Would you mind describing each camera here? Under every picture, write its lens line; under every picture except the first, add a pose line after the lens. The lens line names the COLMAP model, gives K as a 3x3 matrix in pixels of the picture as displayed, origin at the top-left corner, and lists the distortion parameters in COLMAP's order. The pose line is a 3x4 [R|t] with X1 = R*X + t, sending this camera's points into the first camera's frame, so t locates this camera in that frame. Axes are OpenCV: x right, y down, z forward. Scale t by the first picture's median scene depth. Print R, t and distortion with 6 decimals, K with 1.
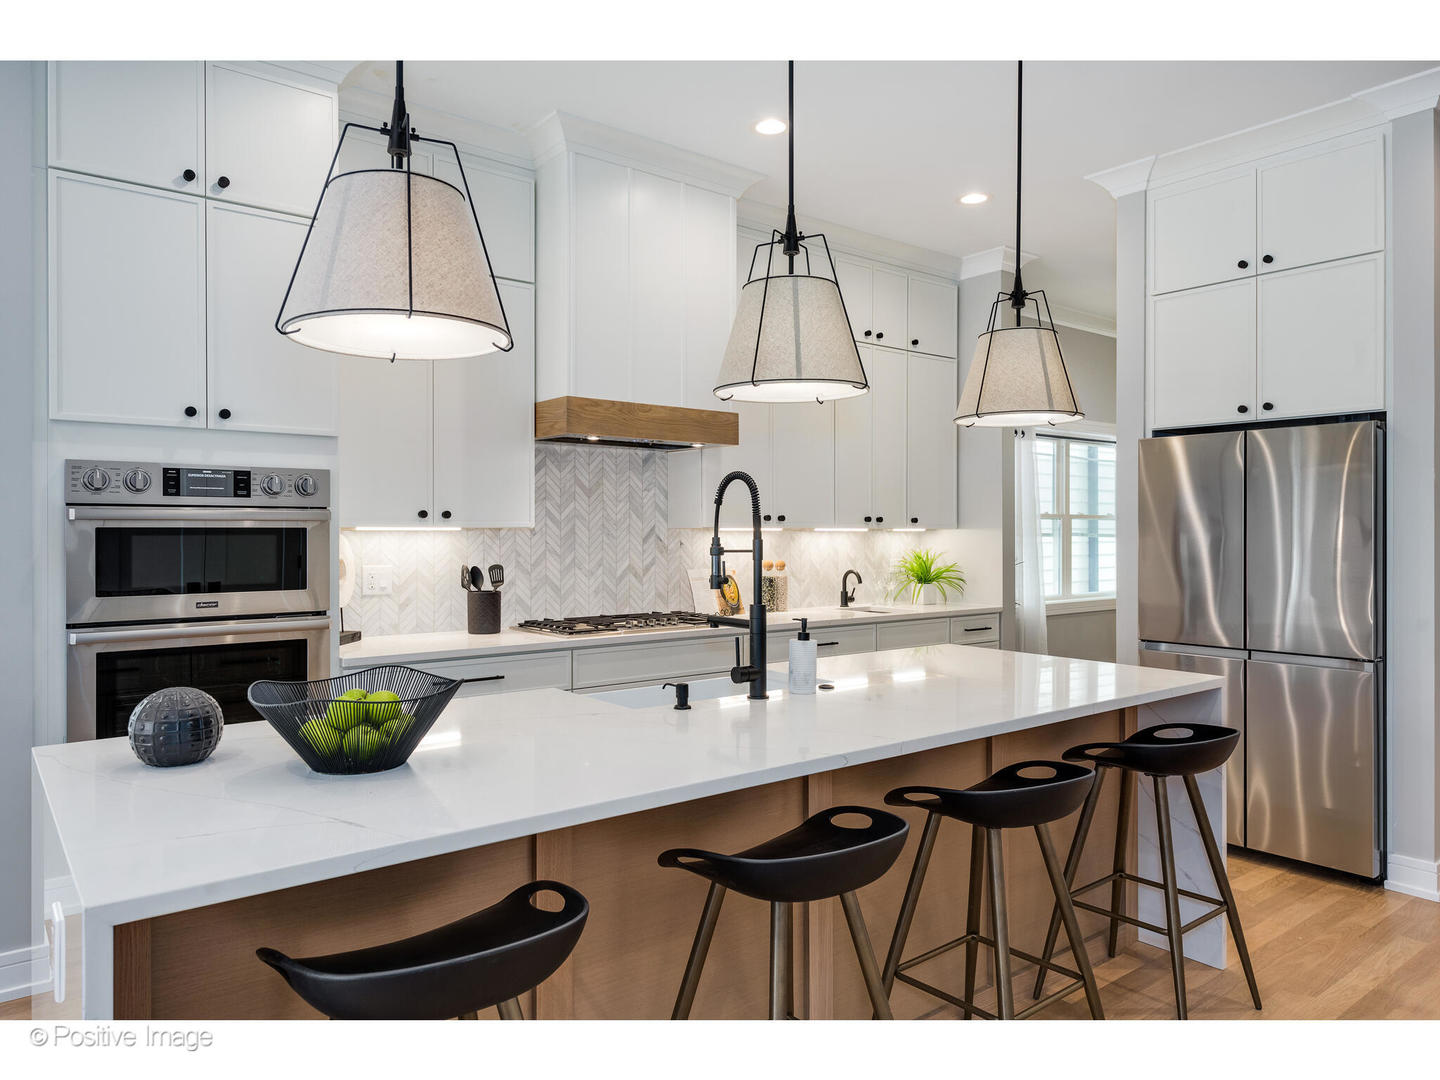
lens RADIAL K [[969.8, 0, 718.5], [0, 969.8, 526.2], [0, 0, 1]] dist [0.007081, -0.005163]
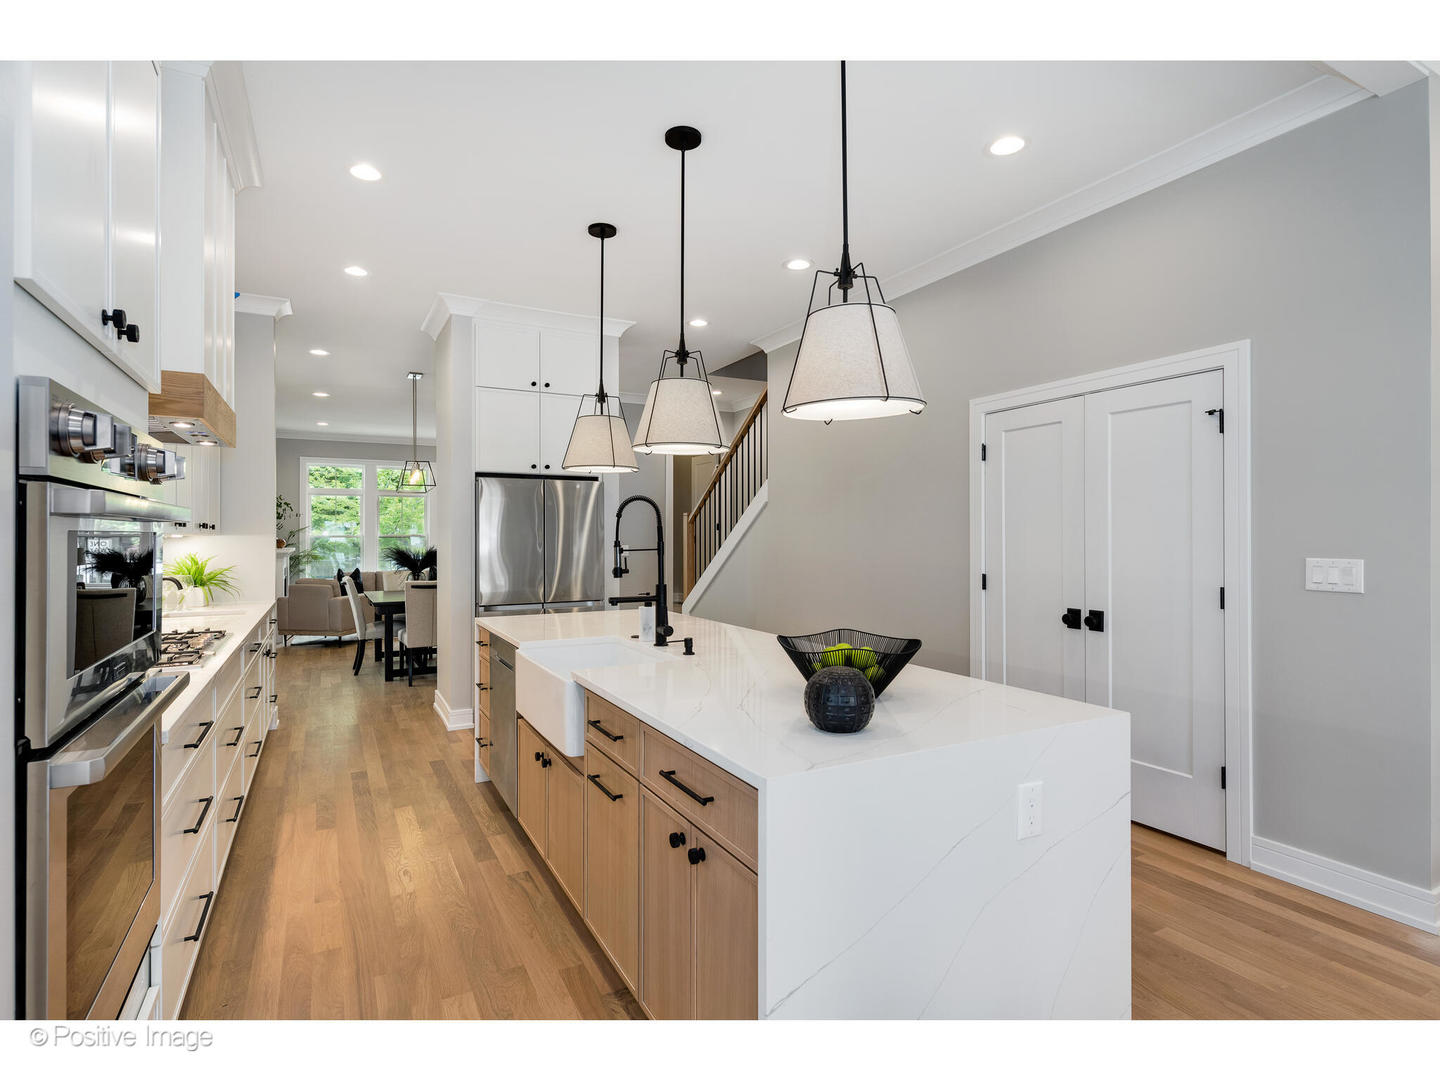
lens RADIAL K [[696.3, 0, 720.2], [0, 696.3, 533.2], [0, 0, 1]] dist [0.001768, 0.000134]
pose [[0.161020, 0.002368, 0.986948, -0.720757], [-0.002541, 0.999995, -0.001985, 0.001820], [-0.986948, -0.002188, 0.161025, 0.517359]]
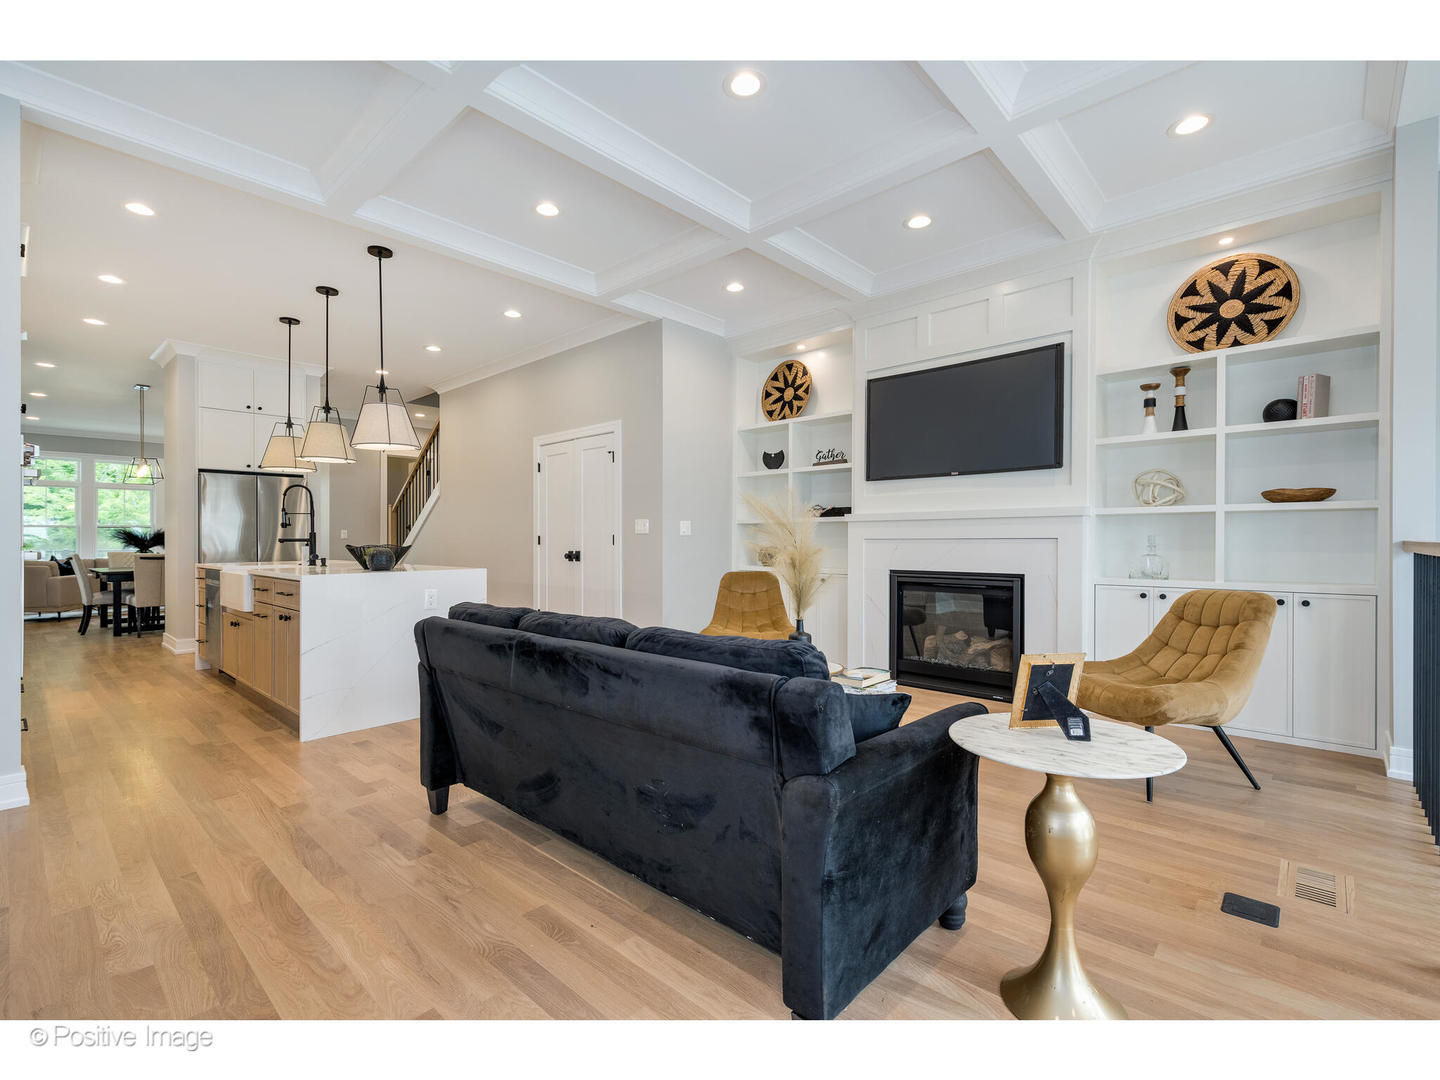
lens RADIAL K [[656.4, 0, 728.9], [0, 656.4, 539.9], [0, 0, 1]] dist [-0.002060, -0.000744]
pose [[-0.162532, -0.000296, 0.986703, -1.439719], [-0.002438, 0.999997, -0.000101, 0.070333], [-0.986700, -0.002422, -0.162532, 0.078708]]
